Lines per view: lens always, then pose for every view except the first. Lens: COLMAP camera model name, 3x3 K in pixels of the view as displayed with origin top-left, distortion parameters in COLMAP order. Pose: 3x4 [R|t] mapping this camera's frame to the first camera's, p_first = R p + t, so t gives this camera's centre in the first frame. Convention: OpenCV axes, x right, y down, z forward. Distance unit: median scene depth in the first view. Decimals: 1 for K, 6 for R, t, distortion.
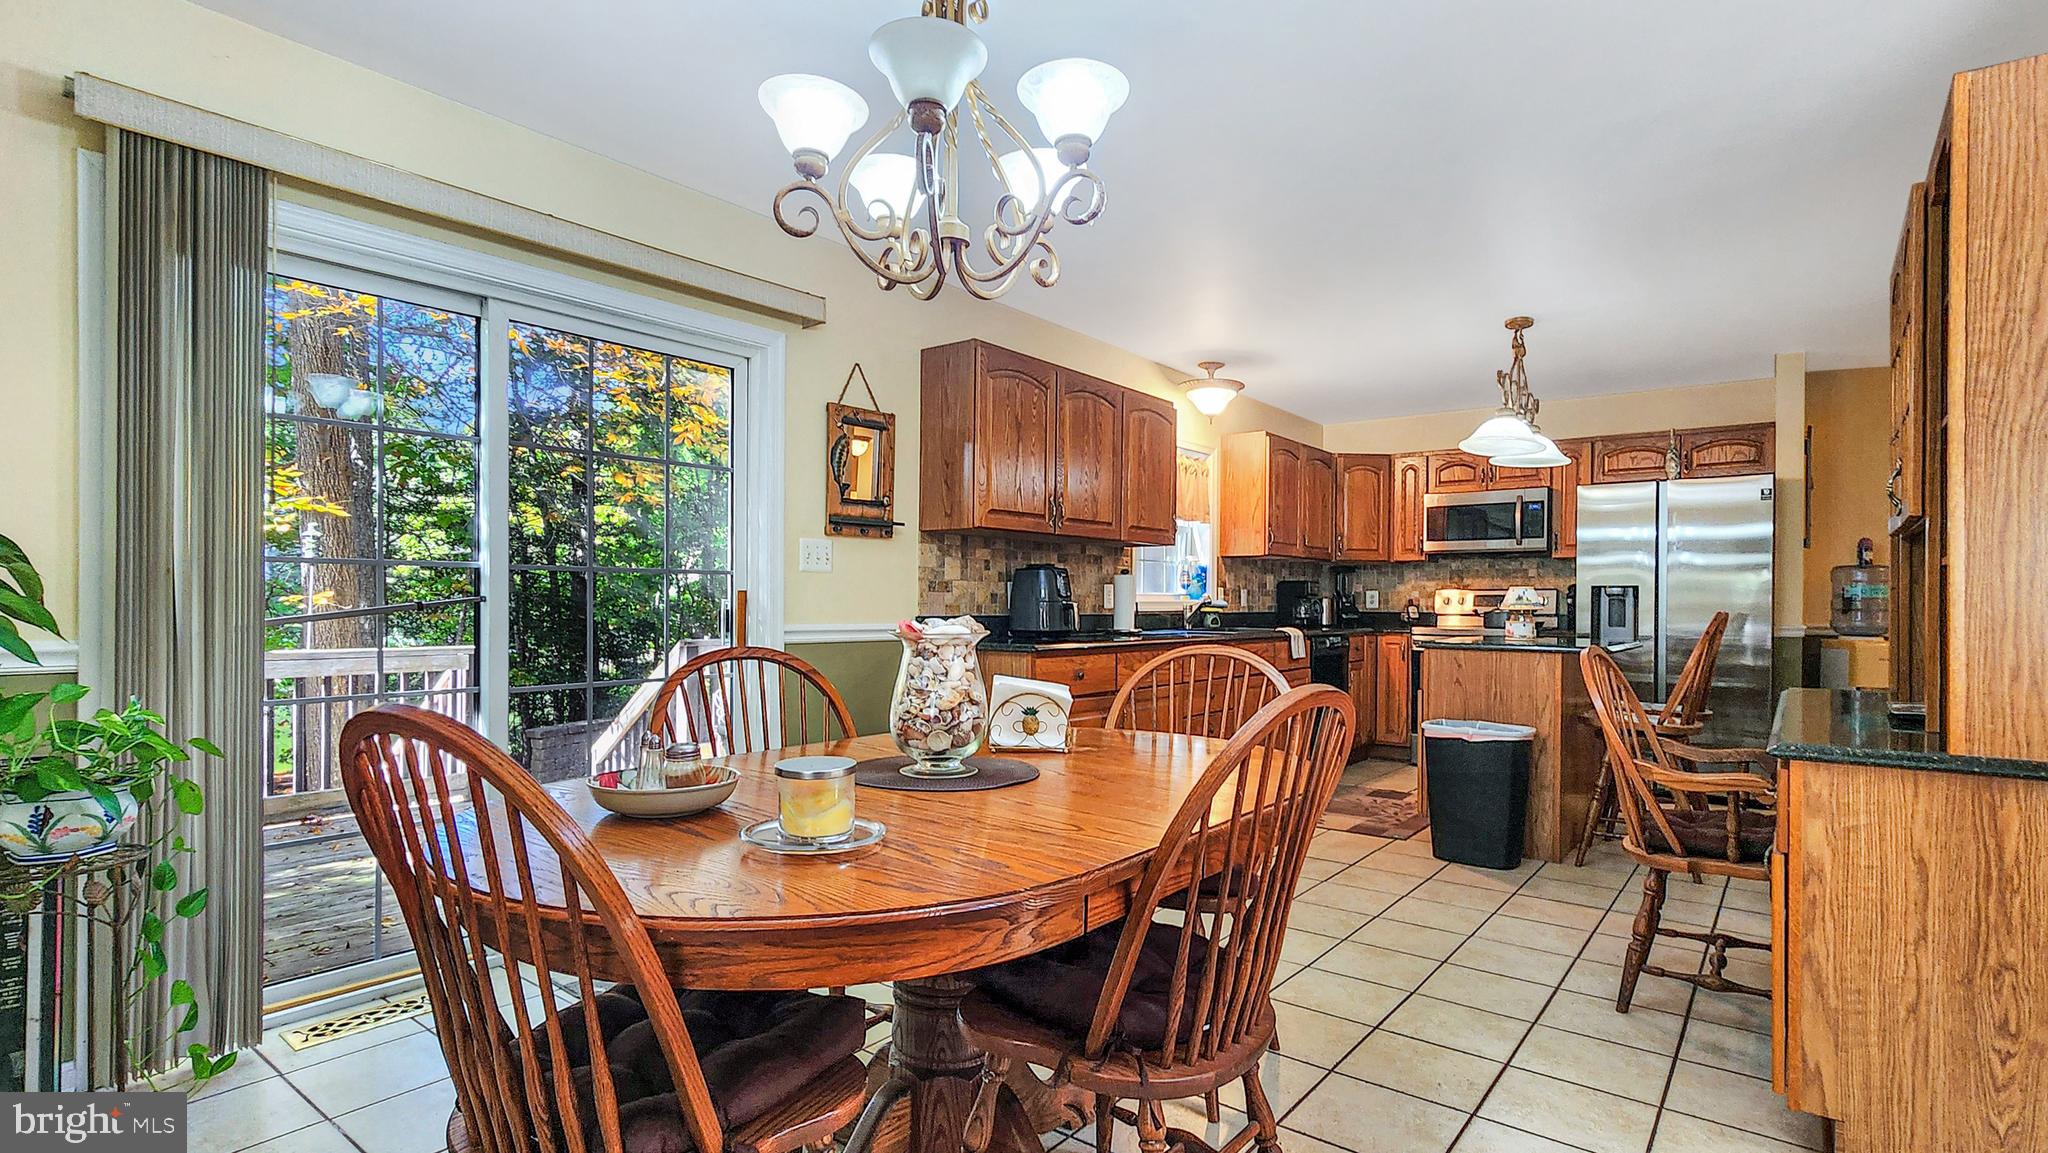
lens RADIAL K [[1000.0, 0, 1014.9], [0, 1000.0, 608.2], [0, 0, 1]] dist [0.000108, -0.000270]
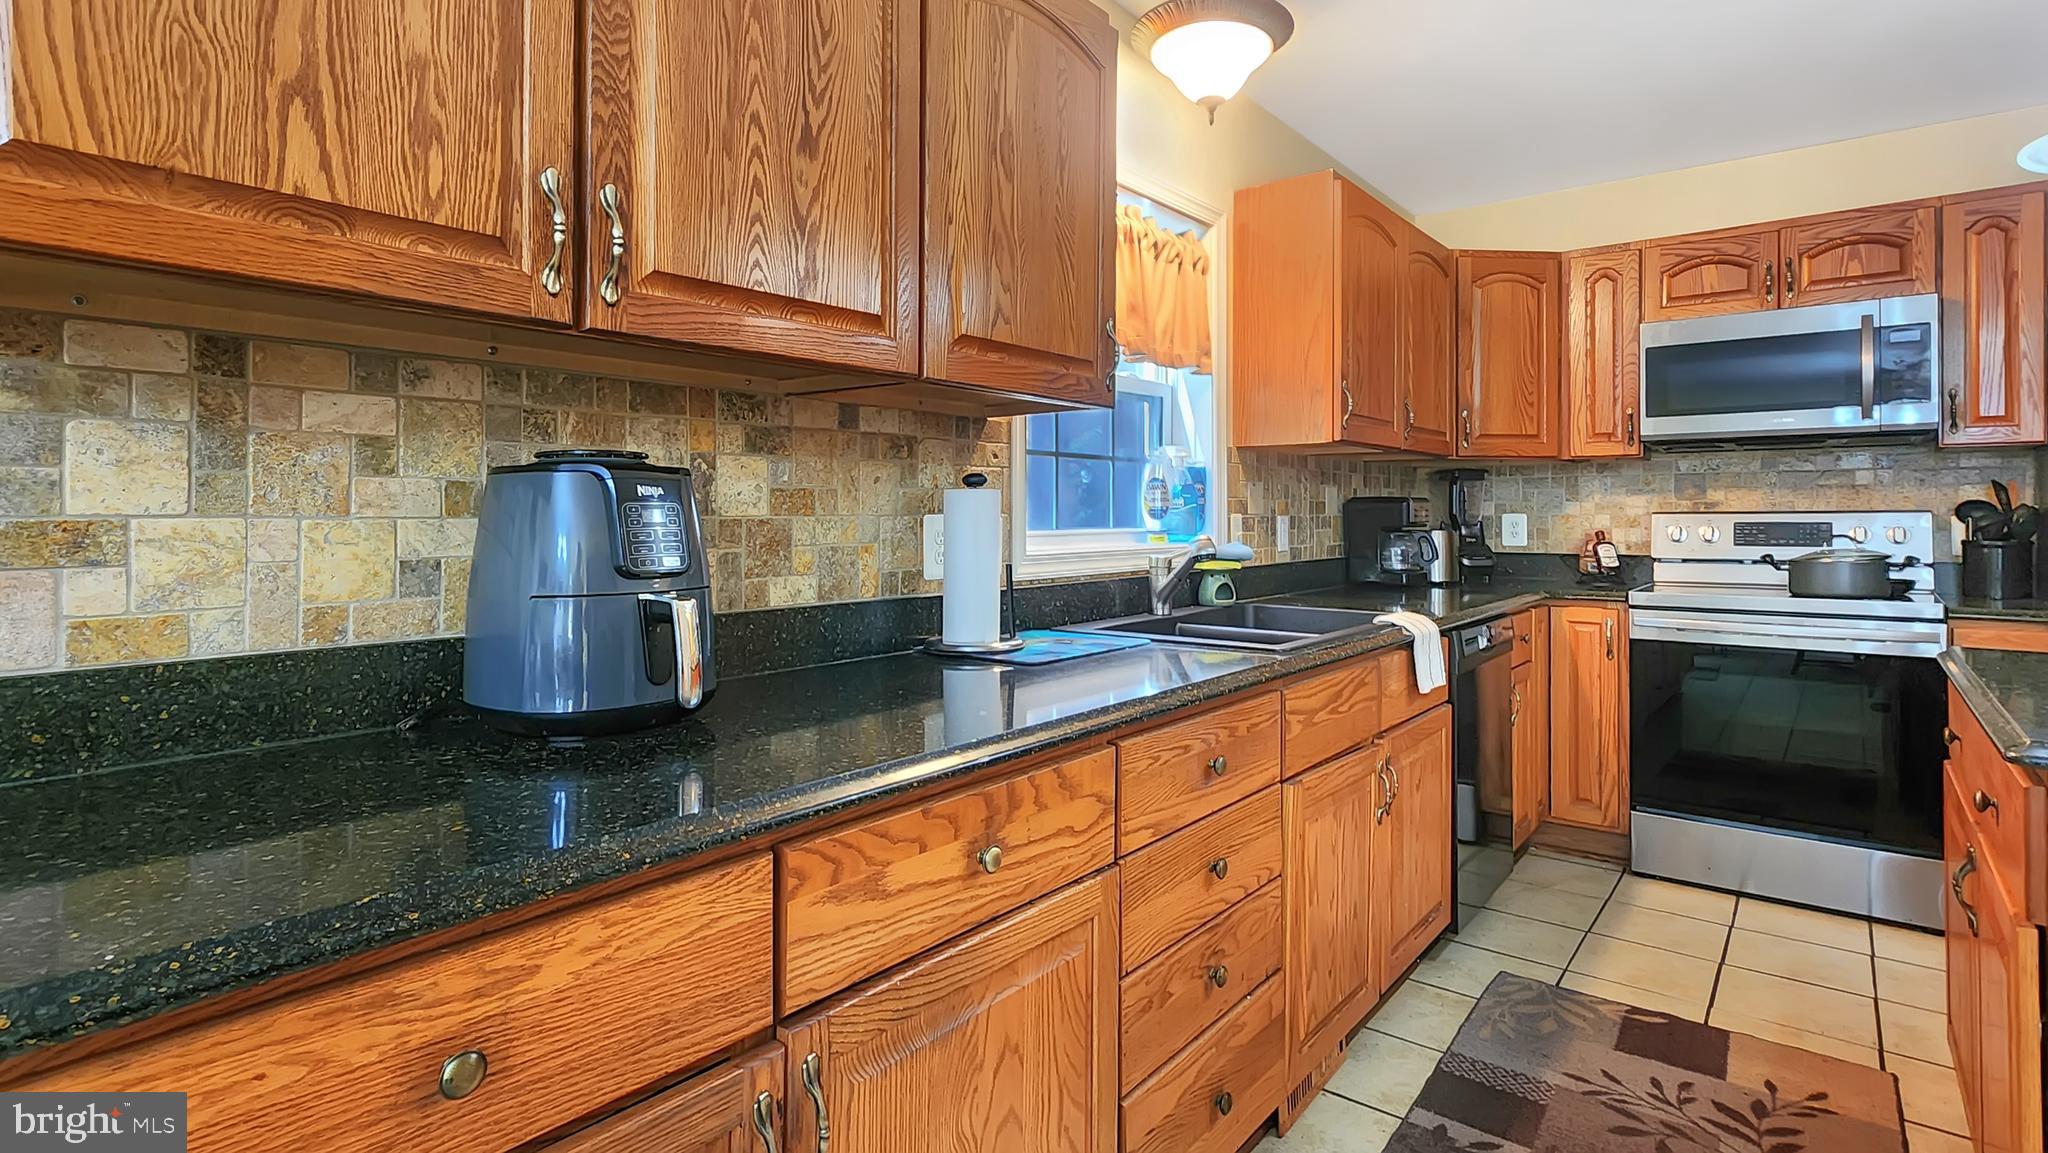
lens RADIAL K [[1007.8, 0, 1016.2], [0, 1007.8, 511.3], [0, 0, 1]] dist [-0.000120, 0.000524]
pose [[0.999965, -0.007392, -0.003943, 0.114257], [0.007349, 0.999917, -0.010618, -0.019227], [0.004021, 0.010588, 0.999936, 0.575599]]
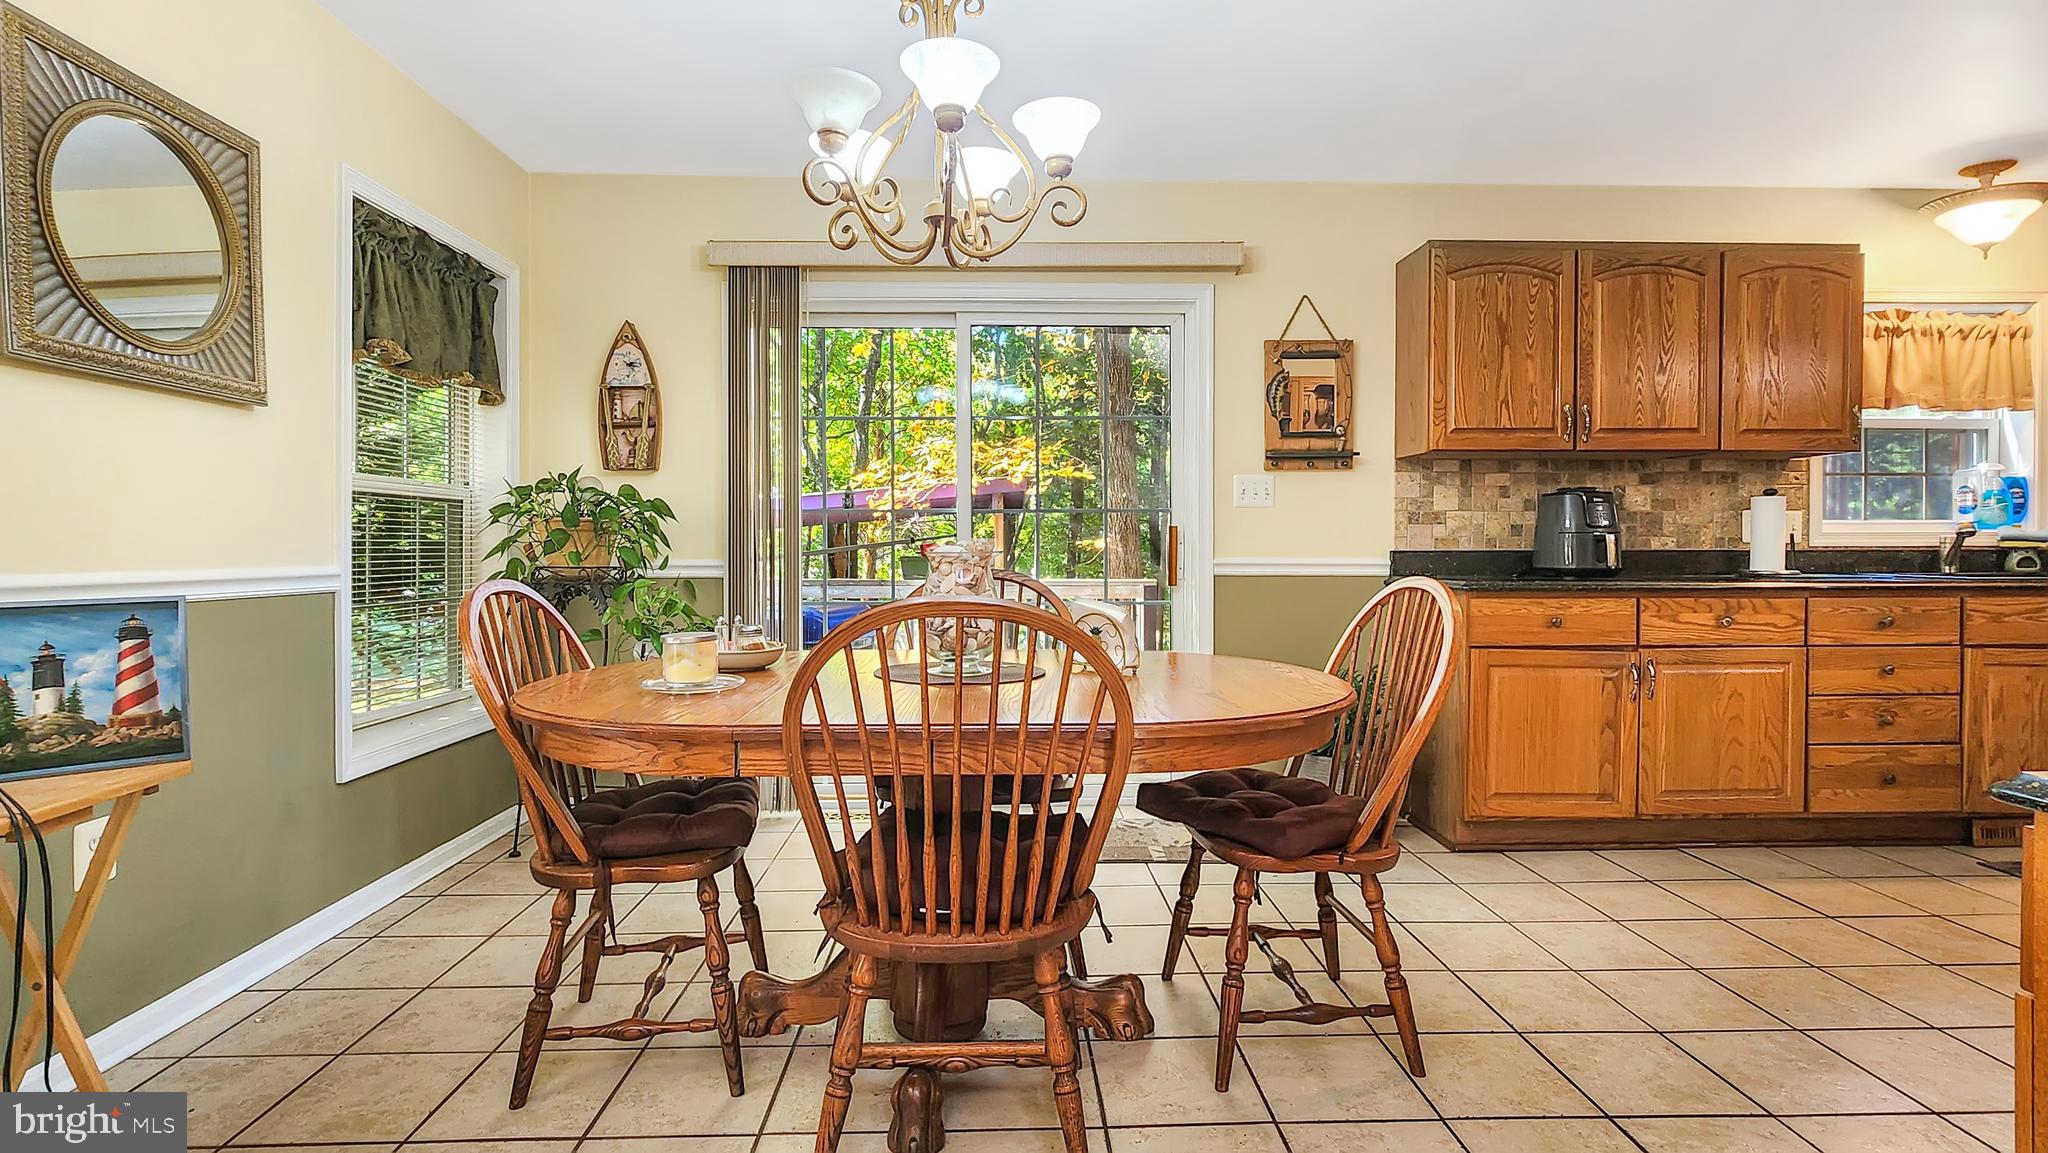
lens RADIAL K [[991.5, 0, 1018.4], [0, 991.5, 556.0], [0, 0, 1]] dist [0.002320, 0.001033]
pose [[0.647619, 0.001168, -0.761963, 0.278257], [-0.000712, 0.999999, 0.000928, 0.009015], [0.761964, -0.000058, 0.647620, 0.099116]]
